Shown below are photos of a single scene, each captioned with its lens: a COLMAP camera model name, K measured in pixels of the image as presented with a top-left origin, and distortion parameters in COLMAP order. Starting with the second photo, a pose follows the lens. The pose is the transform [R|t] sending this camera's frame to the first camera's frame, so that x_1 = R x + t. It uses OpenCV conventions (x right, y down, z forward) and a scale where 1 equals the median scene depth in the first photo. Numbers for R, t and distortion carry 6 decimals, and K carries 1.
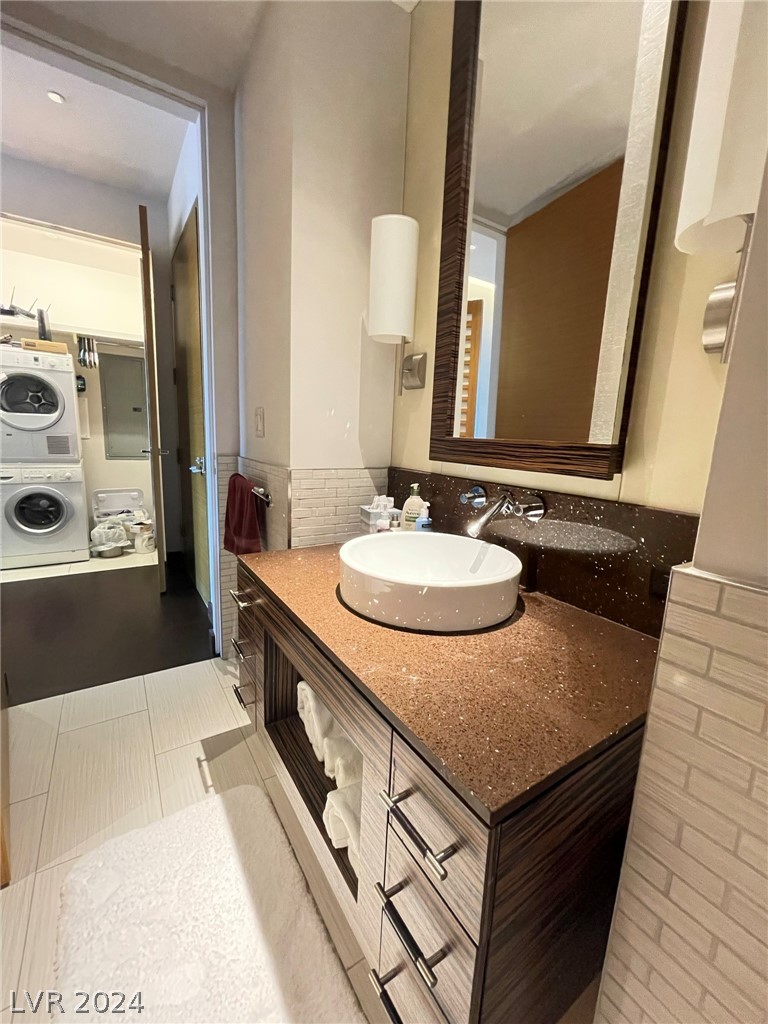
lens RADIAL K [[417.2, 0, 382.7], [0, 417.2, 509.5], [0, 0, 1]] dist [-0.001602, 0.000732]
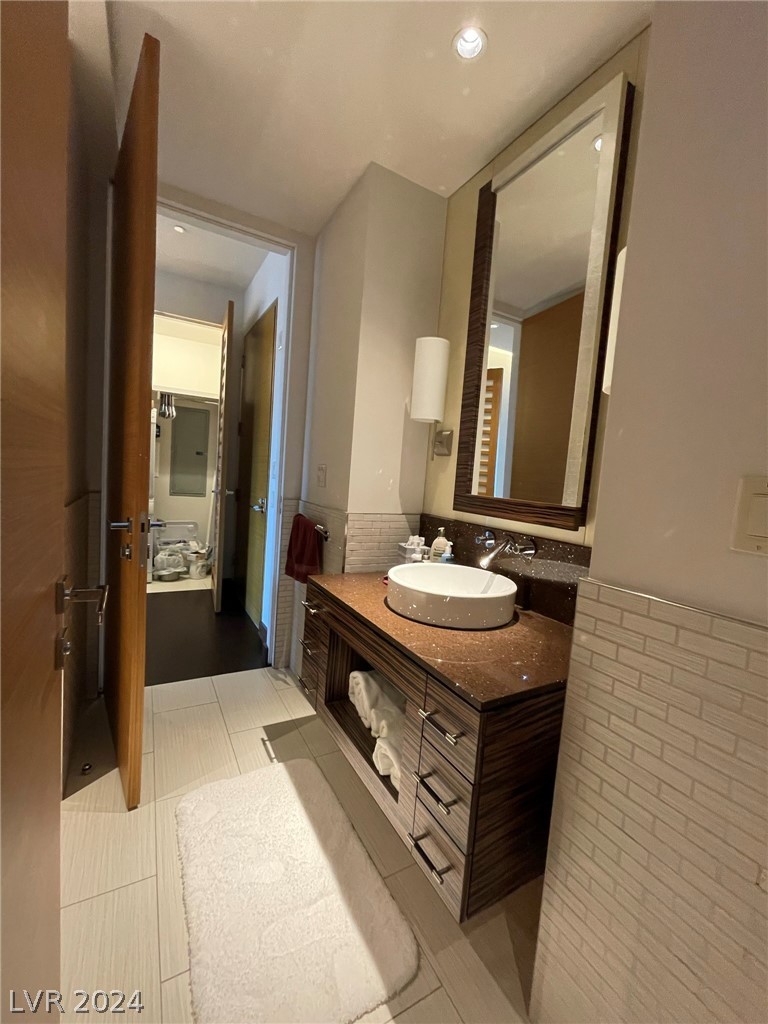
lens RADIAL K [[417.2, 0, 382.7], [0, 417.2, 509.5], [0, 0, 1]] dist [-0.001602, 0.000732]
pose [[0.997813, 0.036227, -0.055280, -0.040141], [-0.041447, 0.994479, -0.096399, 0.017066], [0.051483, 0.098479, 0.993807, -0.345711]]
